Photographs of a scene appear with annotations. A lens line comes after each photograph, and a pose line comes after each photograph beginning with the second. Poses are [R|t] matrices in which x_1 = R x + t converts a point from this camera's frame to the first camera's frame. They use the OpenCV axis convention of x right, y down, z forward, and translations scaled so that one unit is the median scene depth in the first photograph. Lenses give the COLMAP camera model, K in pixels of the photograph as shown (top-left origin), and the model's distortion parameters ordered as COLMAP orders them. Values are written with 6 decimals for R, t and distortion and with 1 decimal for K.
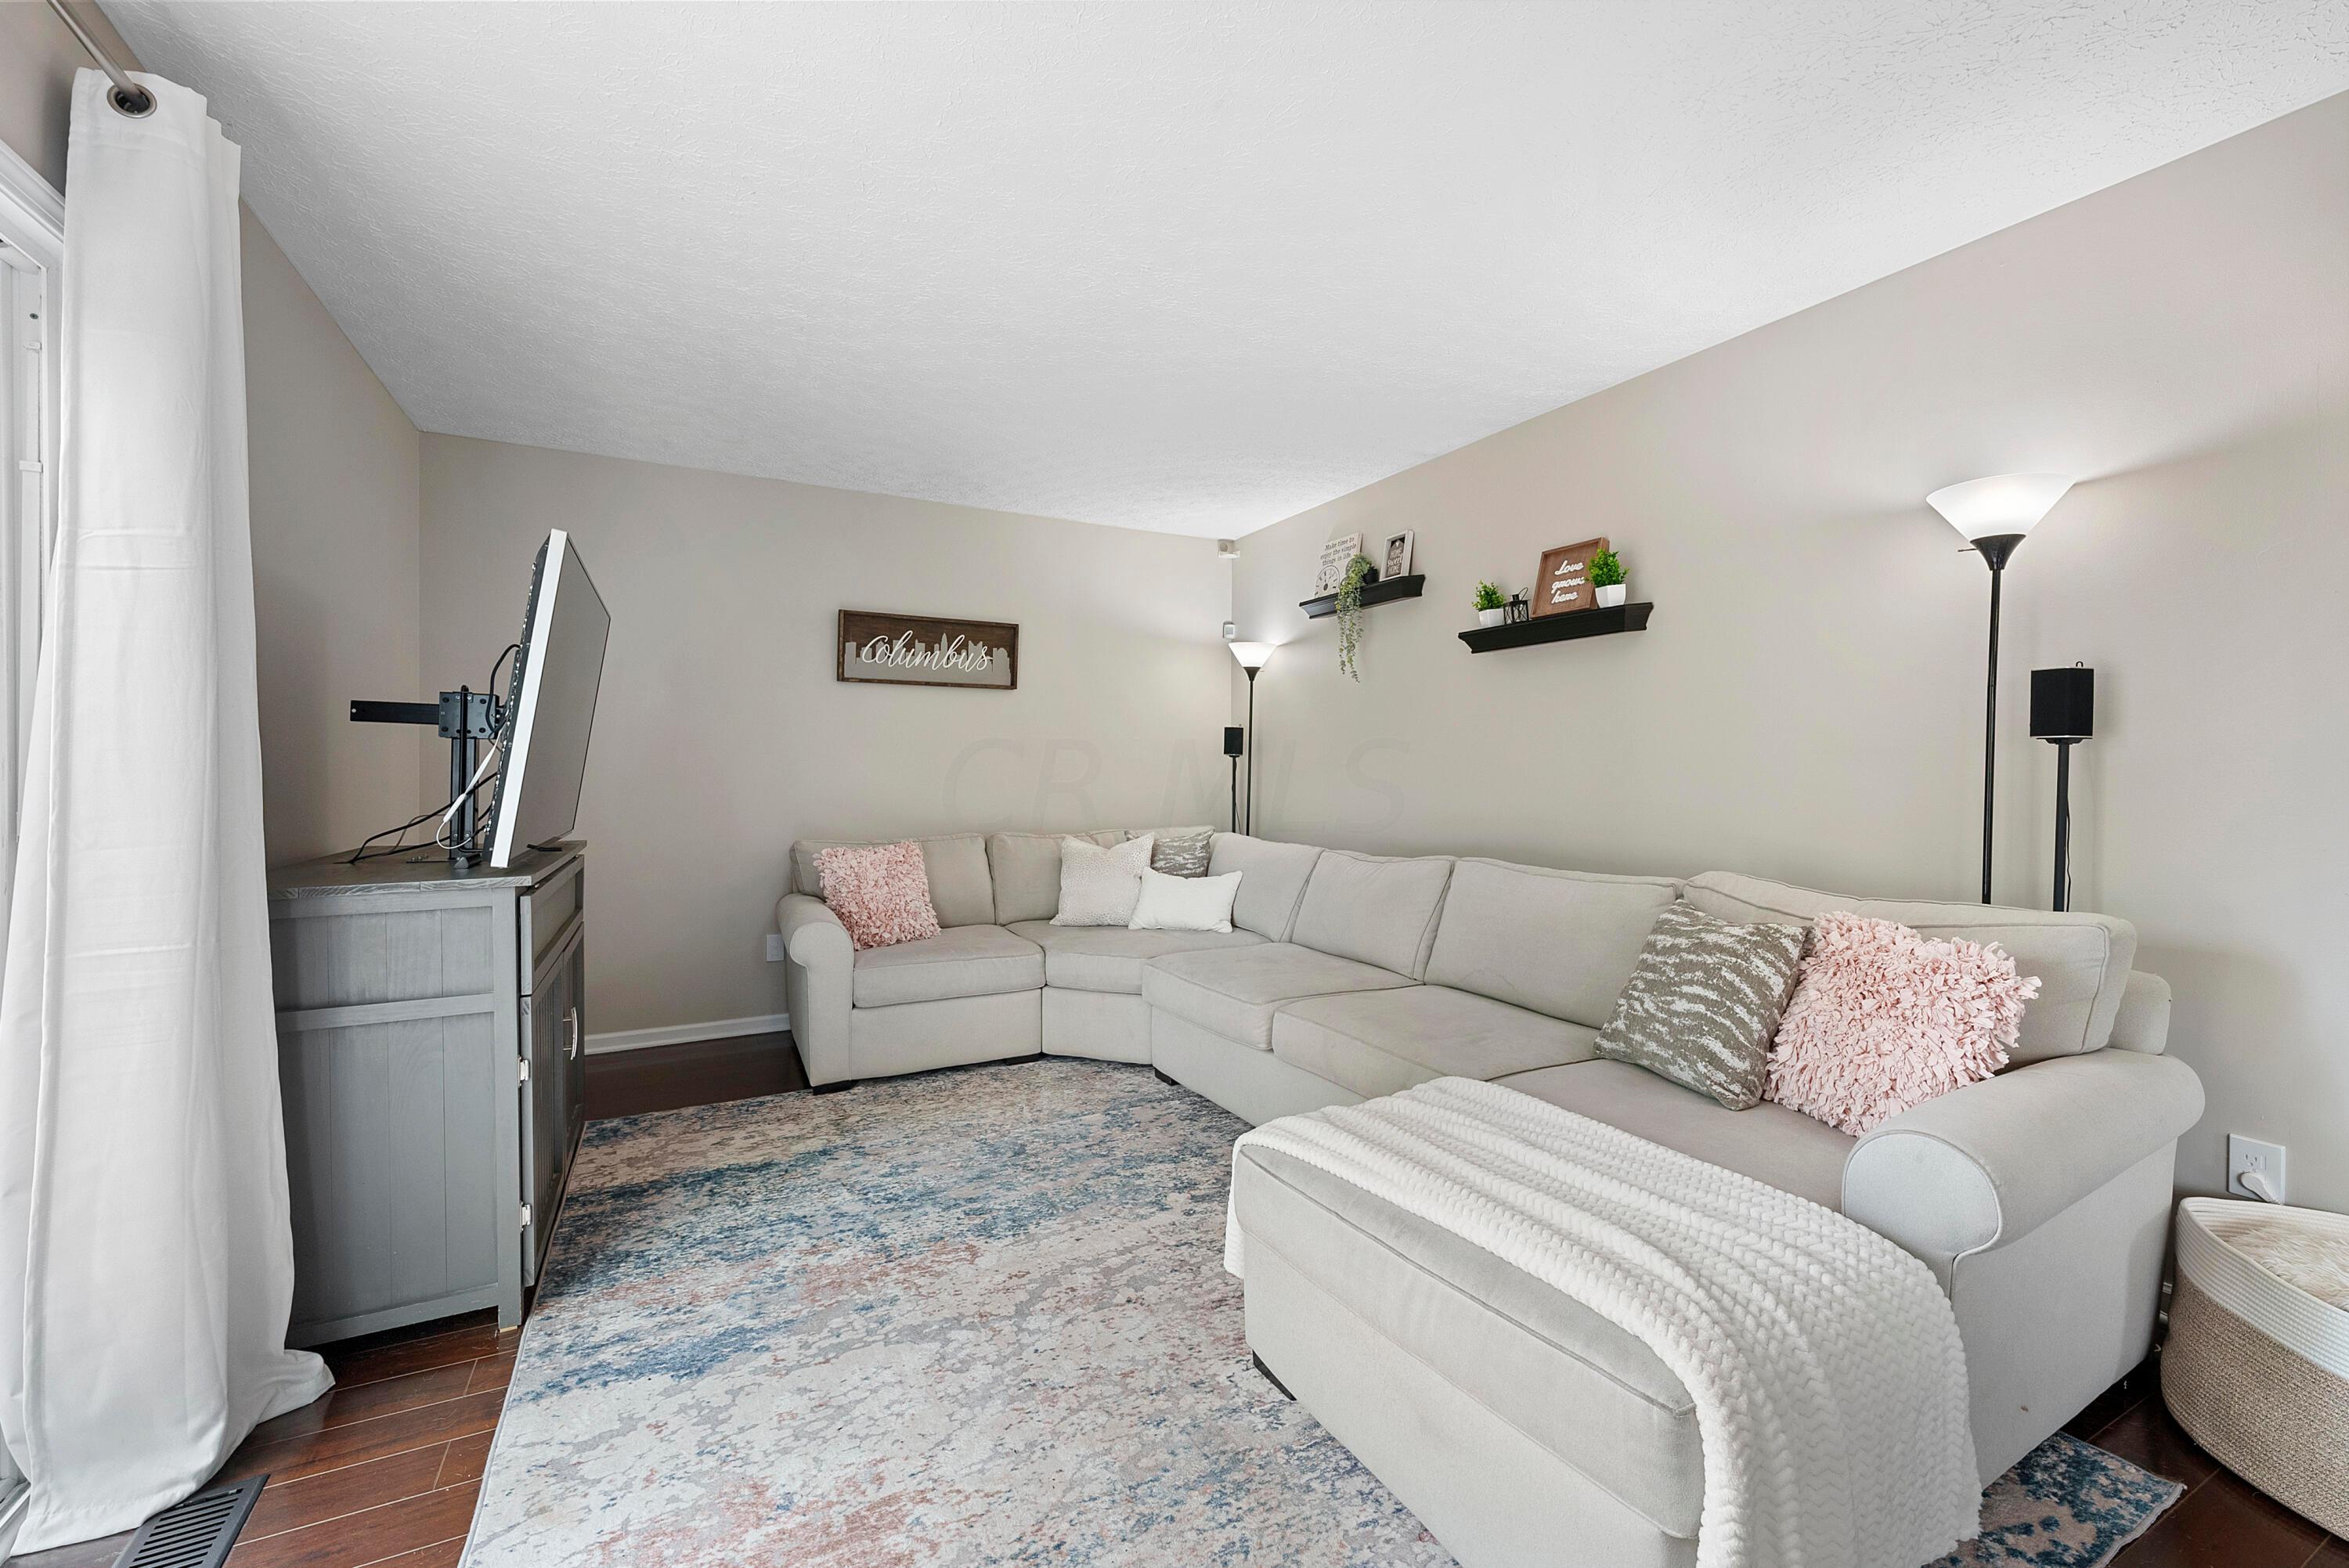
lens RADIAL K [[948.4, 0, 1175.6], [0, 948.4, 777.2], [0, 0, 1]] dist [-0.001255, -0.000064]
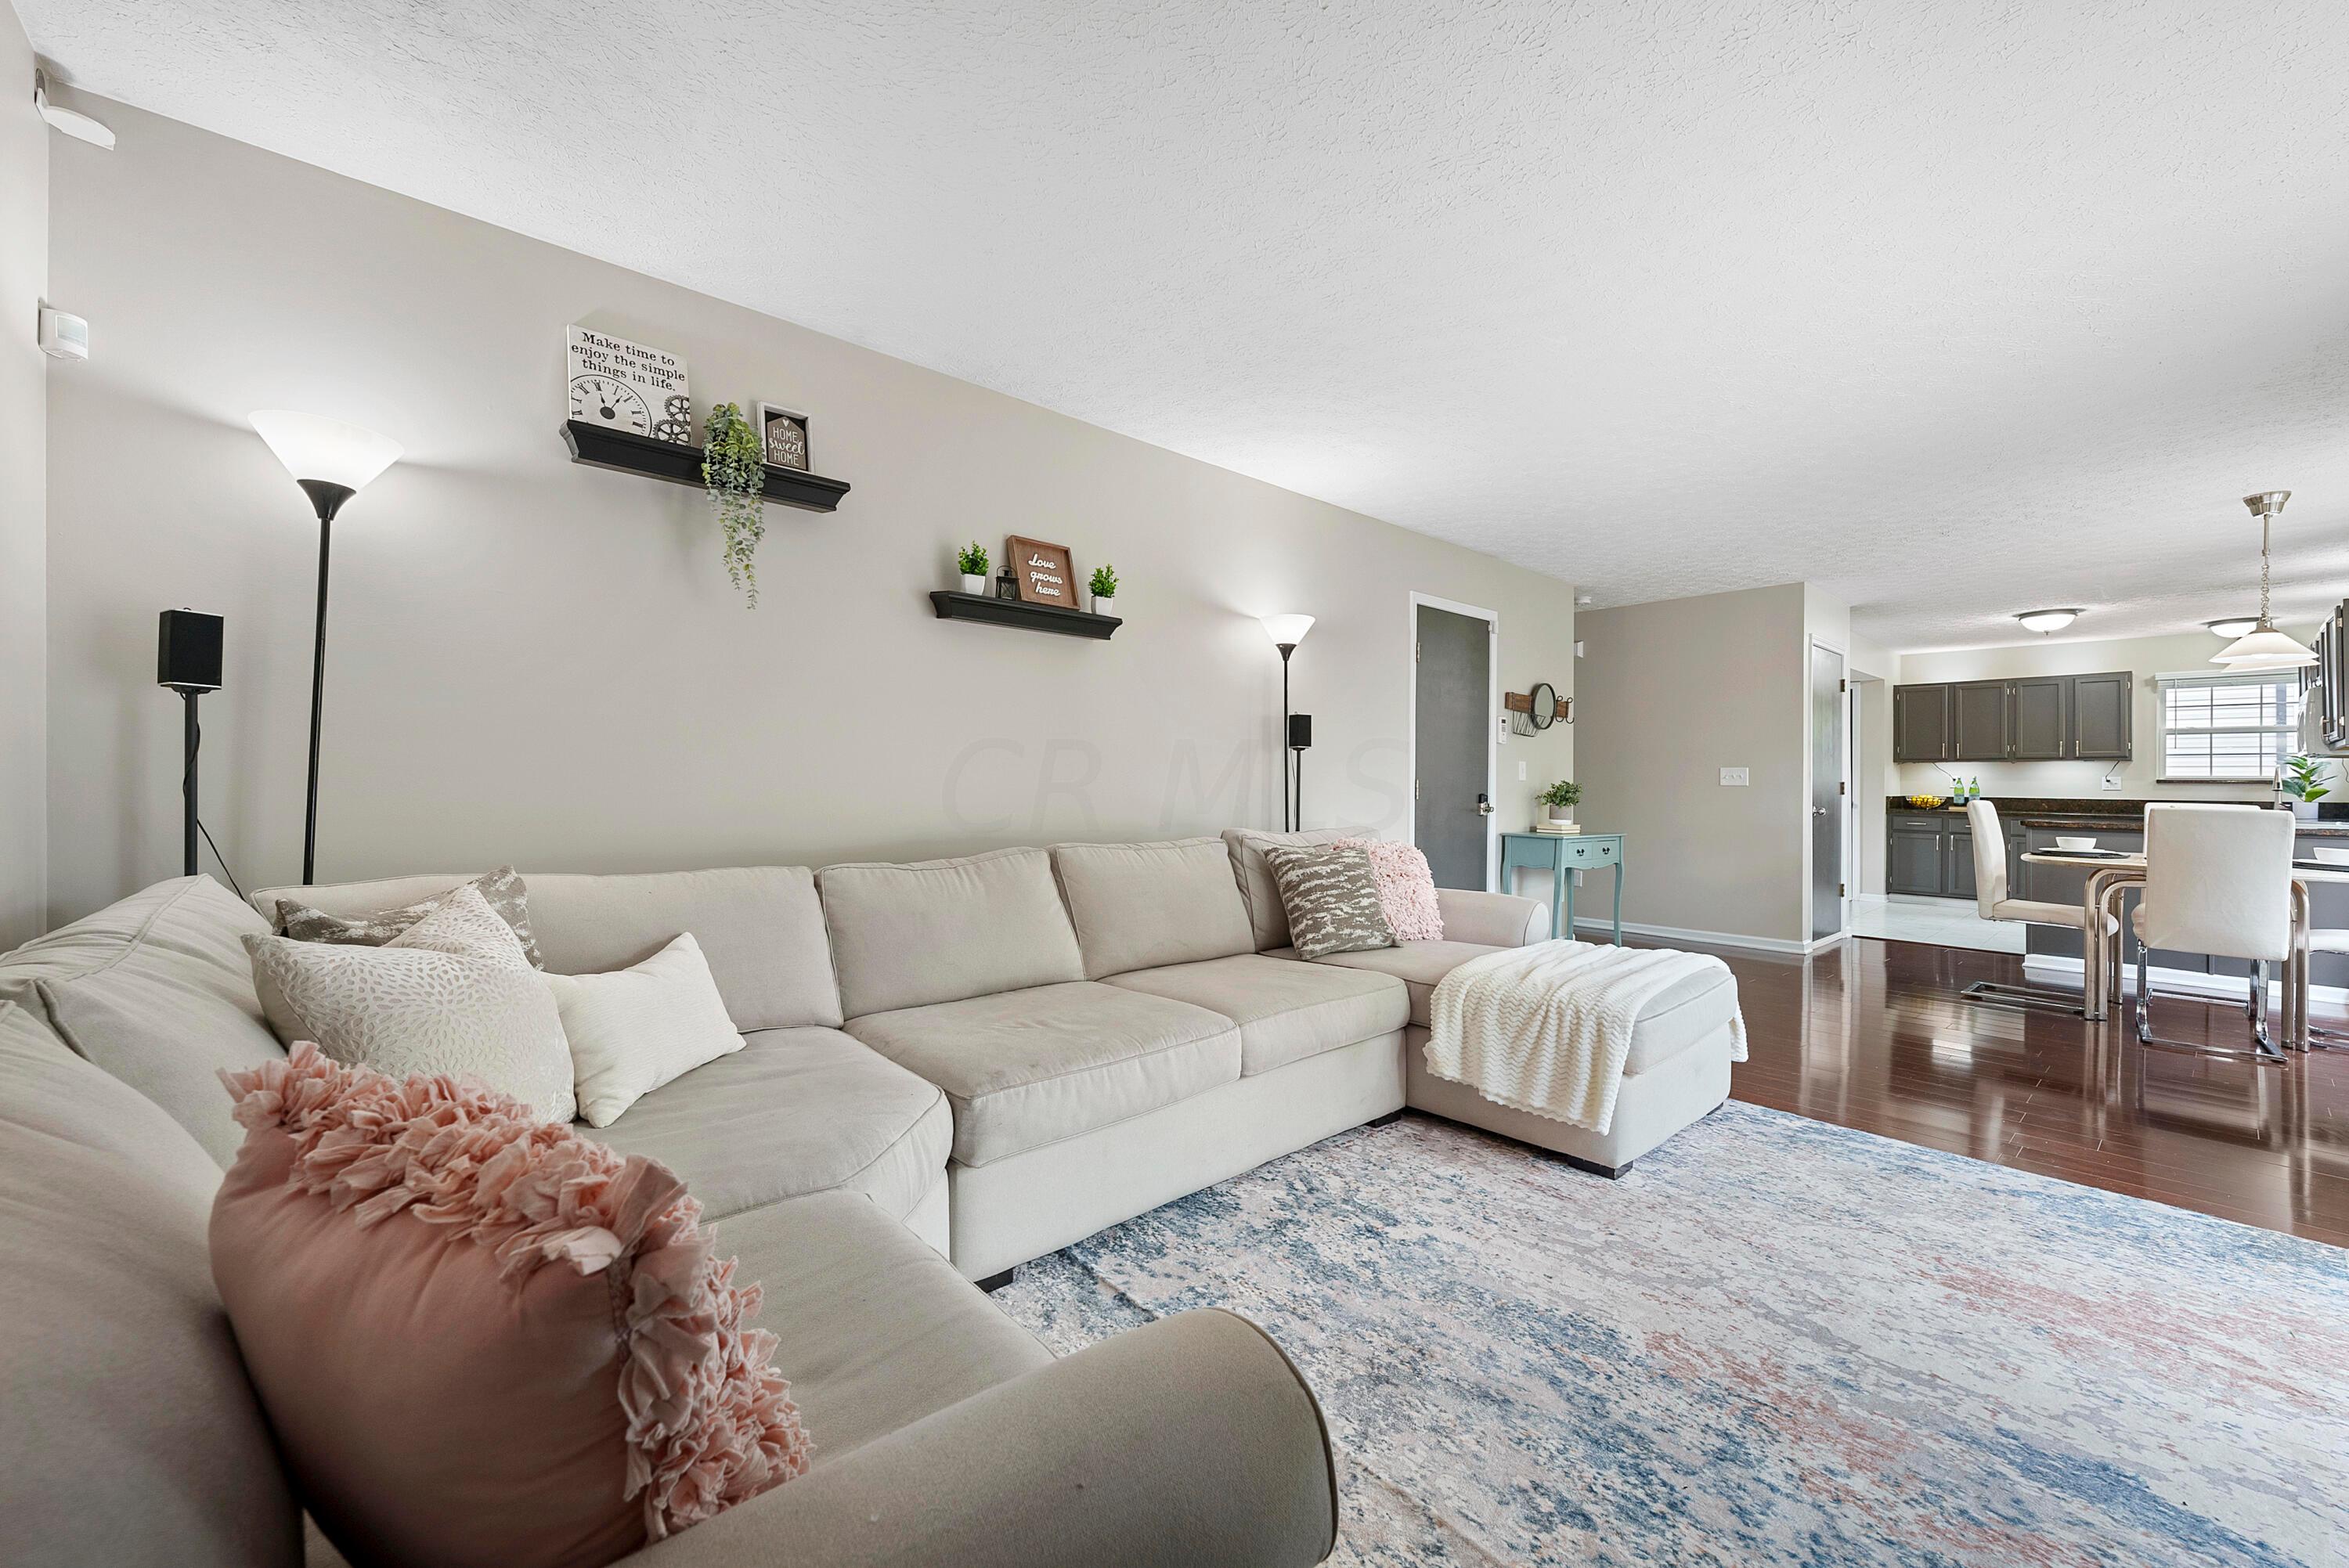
lens RADIAL K [[910.1, 0, 1174.5], [0, 910.1, 784.0], [0, 0, 1]] dist [-0.000803, -0.000116]
pose [[-0.231012, -0.005576, 0.972935, -0.761303], [-0.000350, 0.999984, 0.005648, 0.023018], [-0.972951, 0.000964, -0.231010, 1.387274]]
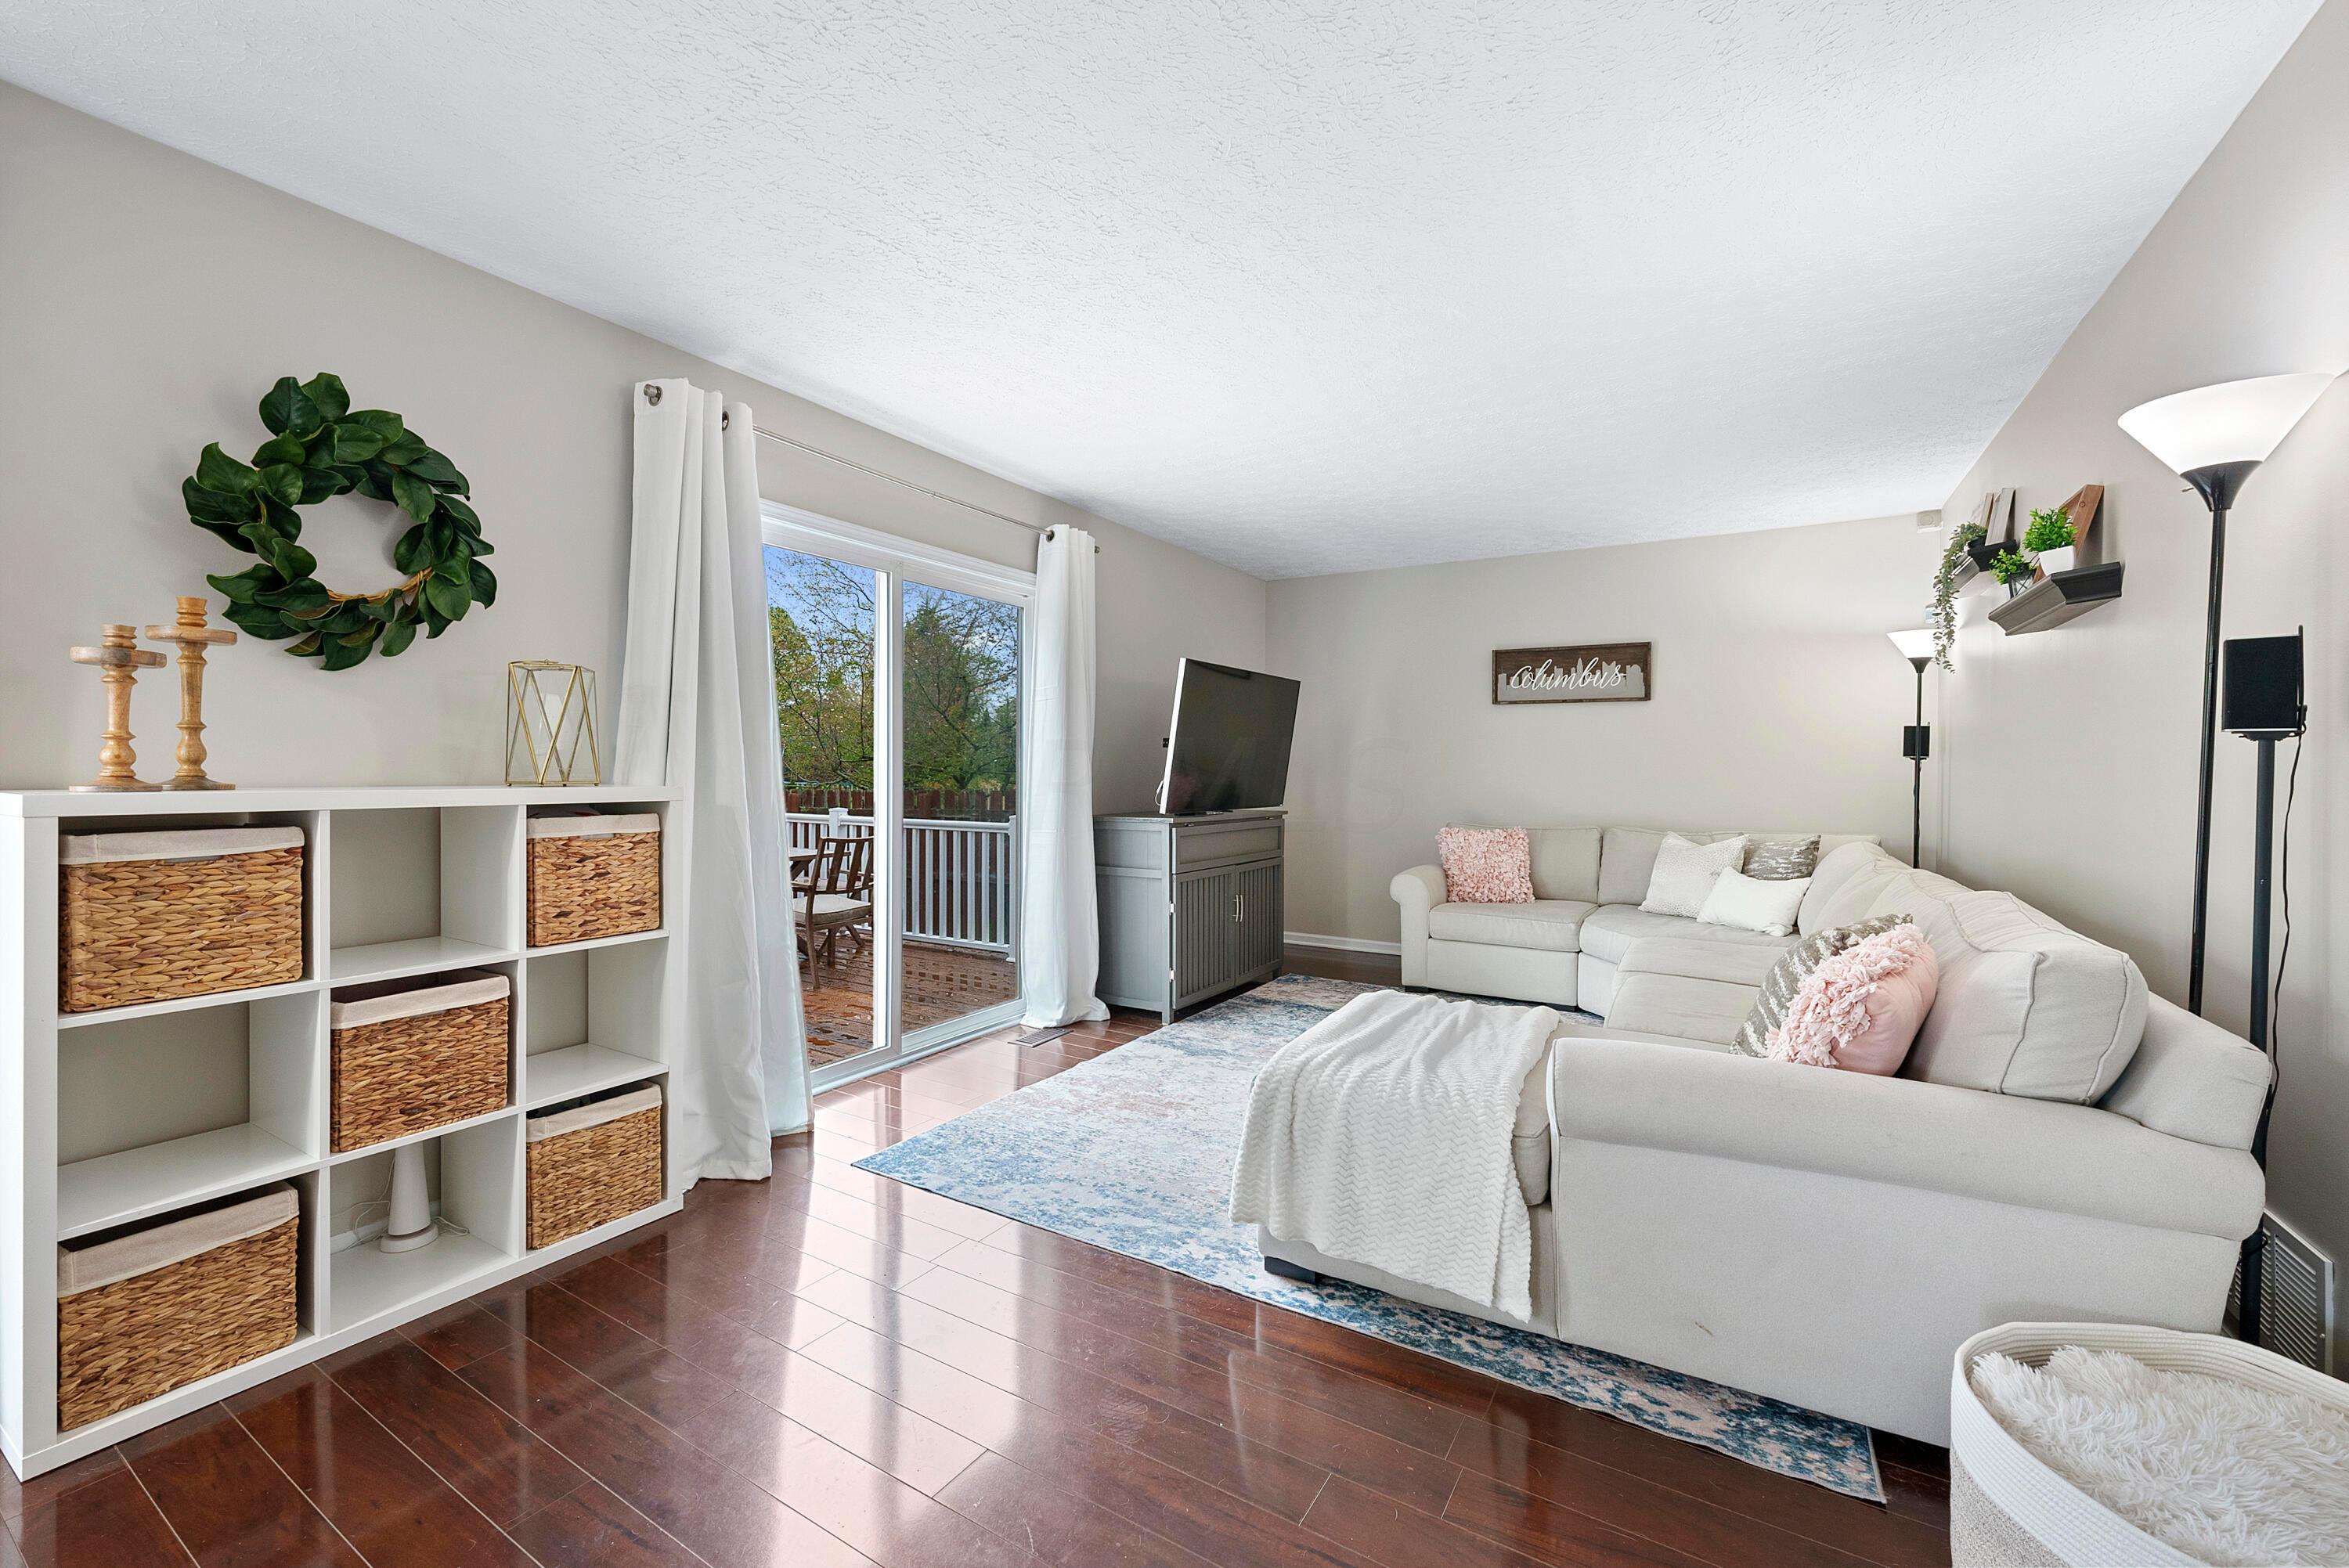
lens RADIAL K [[948.4, 0, 1175.6], [0, 948.4, 777.2], [0, 0, 1]] dist [-0.001255, -0.000064]
pose [[0.512925, 0.009060, -0.858385, 0.907593], [-0.012012, 0.999922, 0.003376, 0.001161], [0.858349, 0.008579, 0.512994, -0.086663]]
